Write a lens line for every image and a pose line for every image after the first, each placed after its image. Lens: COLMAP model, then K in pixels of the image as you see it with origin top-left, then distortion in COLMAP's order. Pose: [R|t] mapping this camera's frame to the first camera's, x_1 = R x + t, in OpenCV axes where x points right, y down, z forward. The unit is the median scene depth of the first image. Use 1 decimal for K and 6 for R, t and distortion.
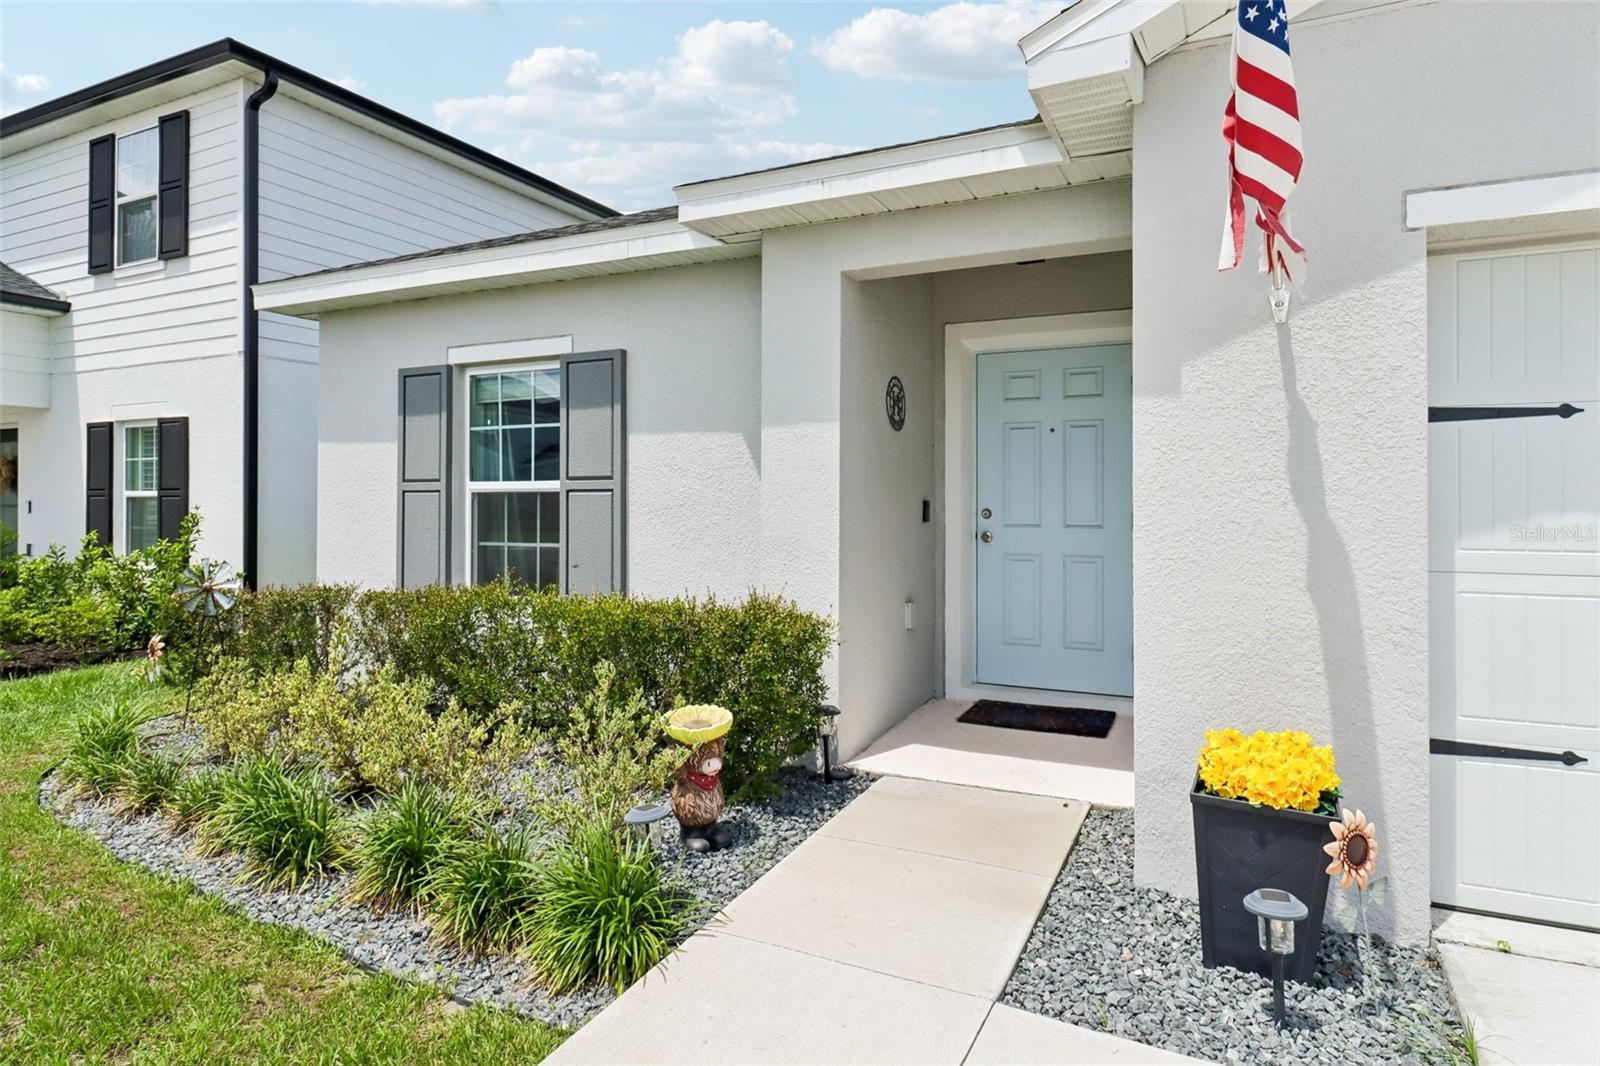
lens RADIAL K [[916.6, 0, 797.5], [0, 916.6, 502.2], [0, 0, 1]] dist [0.001946, -0.000368]
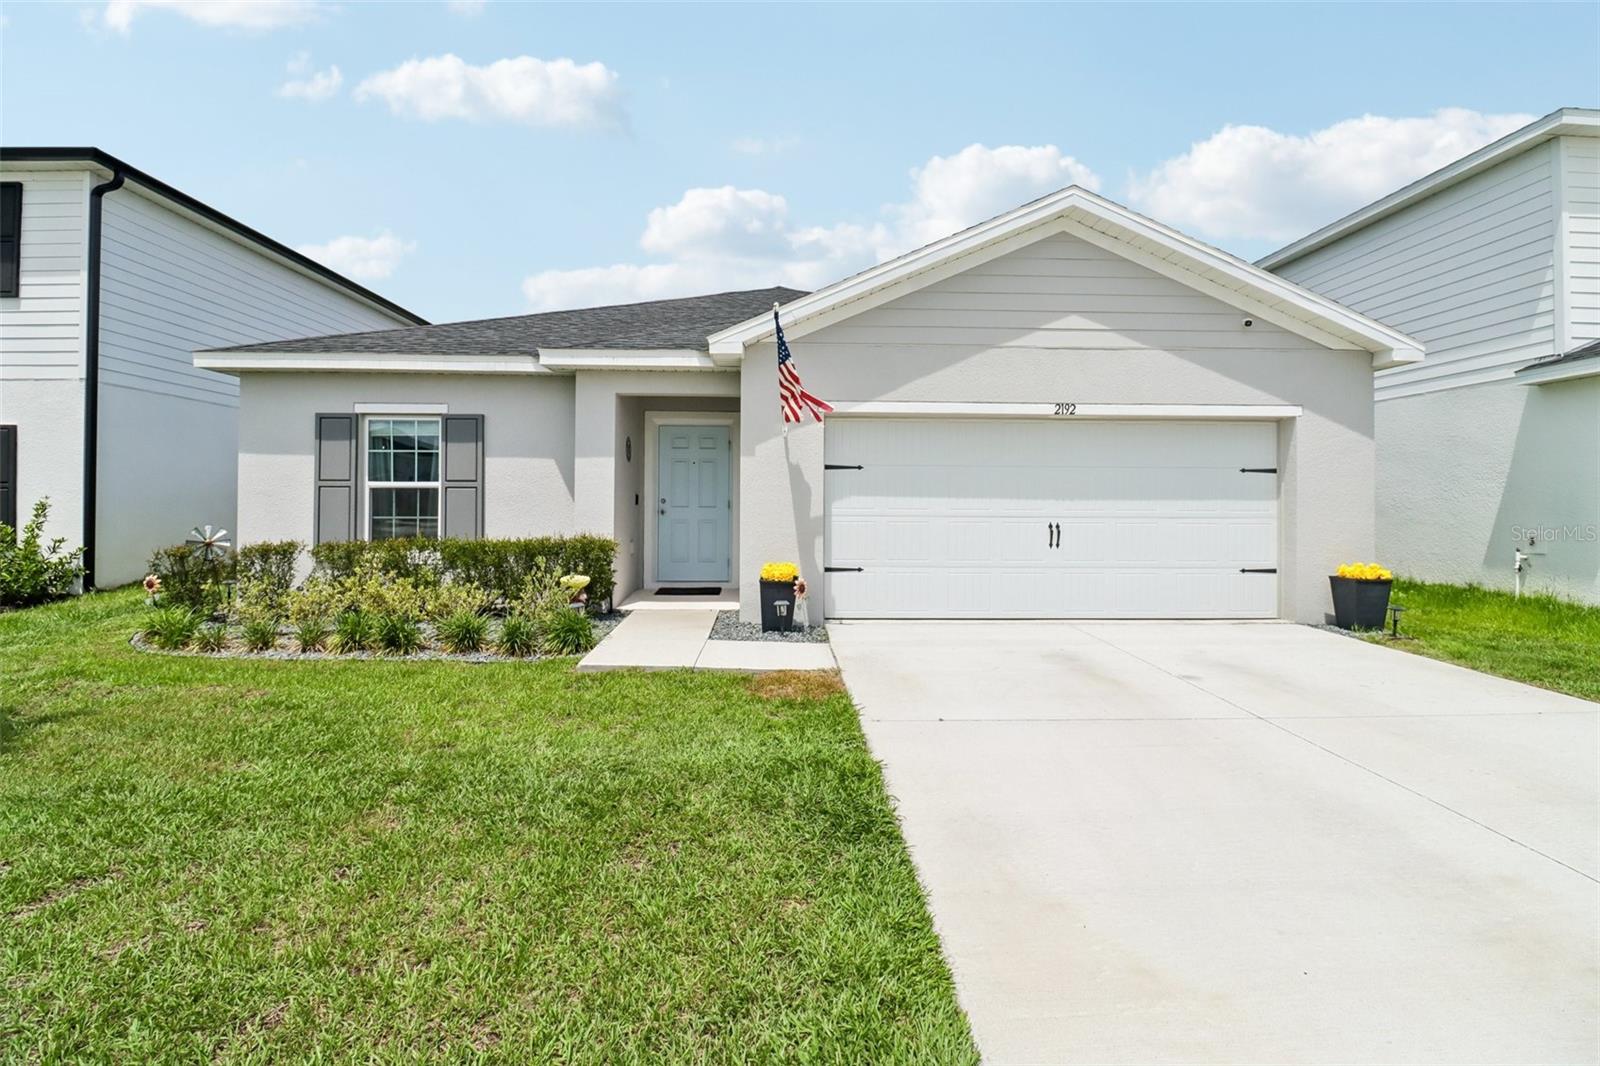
lens RADIAL K [[739.4, 0, 805.4], [0, 739.4, 491.5], [0, 0, 1]] dist [-0.001125, -0.014078]
pose [[0.875676, 0.011914, 0.482752, -0.304346], [-0.003497, 0.999826, -0.018332, 0.018696], [-0.482886, 0.014365, 0.875565, -0.602810]]
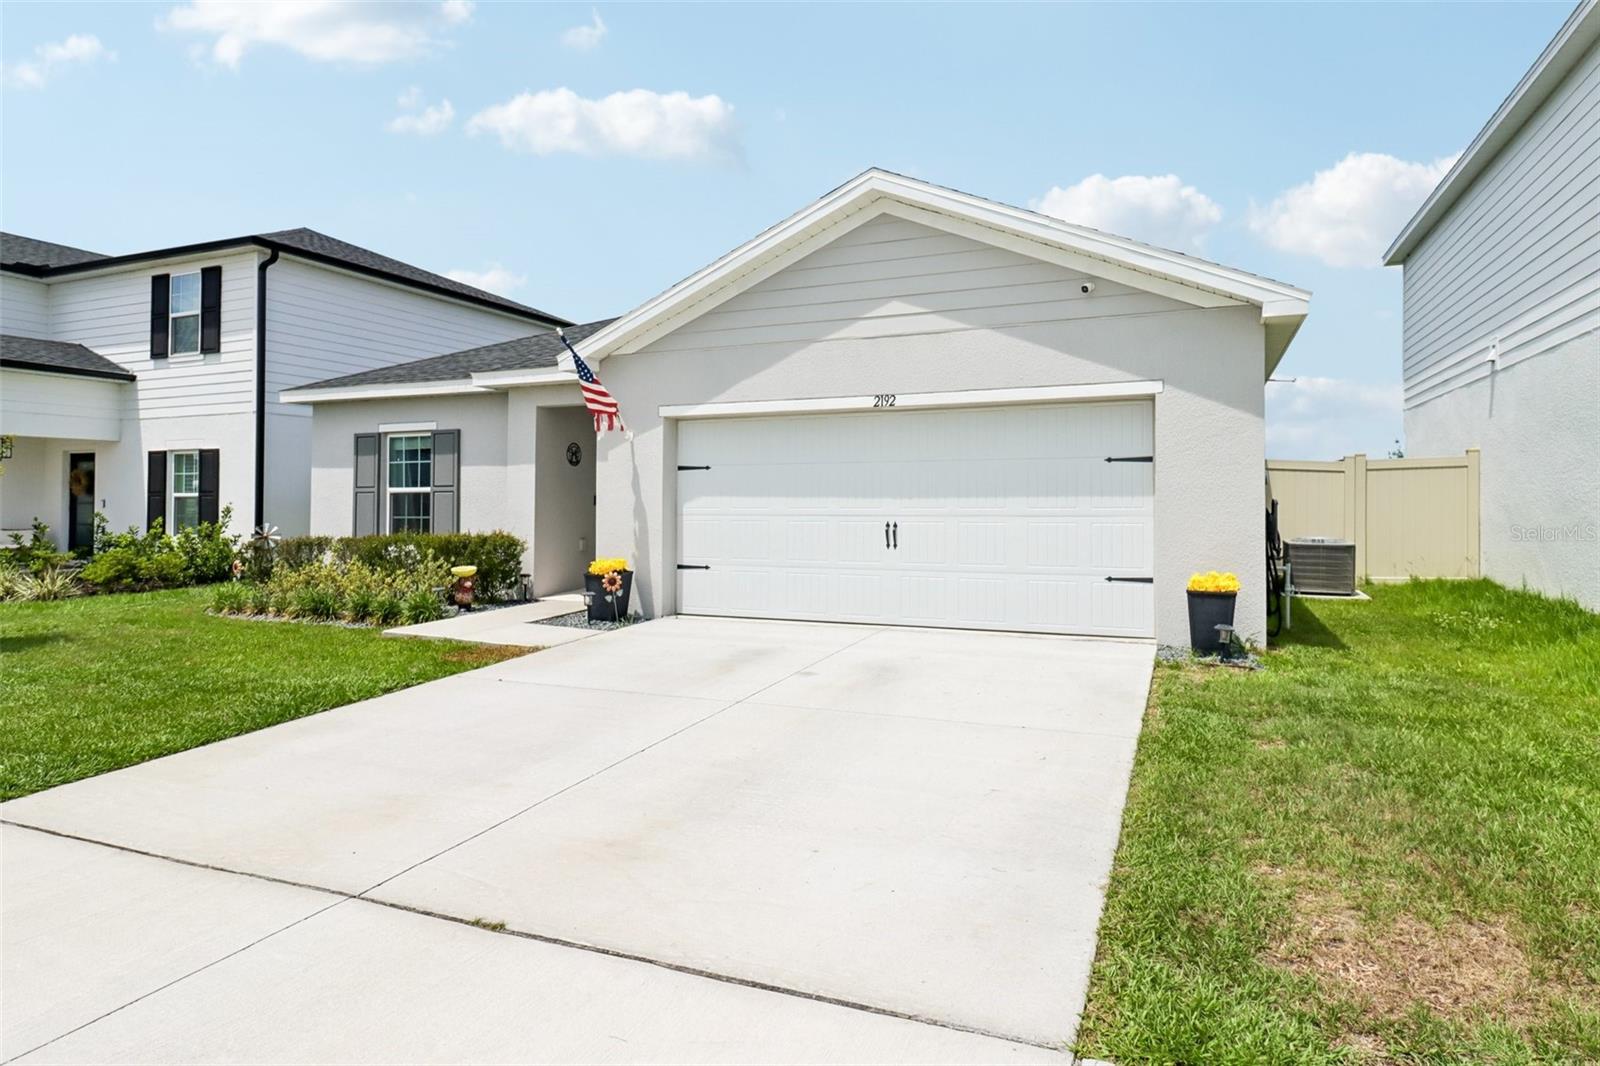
lens RADIAL K [[929.0, 0, 804.5], [0, 929.0, 475.1], [0, 0, 1]] dist [0.003172, -0.000110]
pose [[0.997912, -0.003442, 0.064499, 0.454492], [0.005302, 0.999574, -0.028691, 0.014764], [-0.064373, 0.028973, 0.997505, -1.185165]]
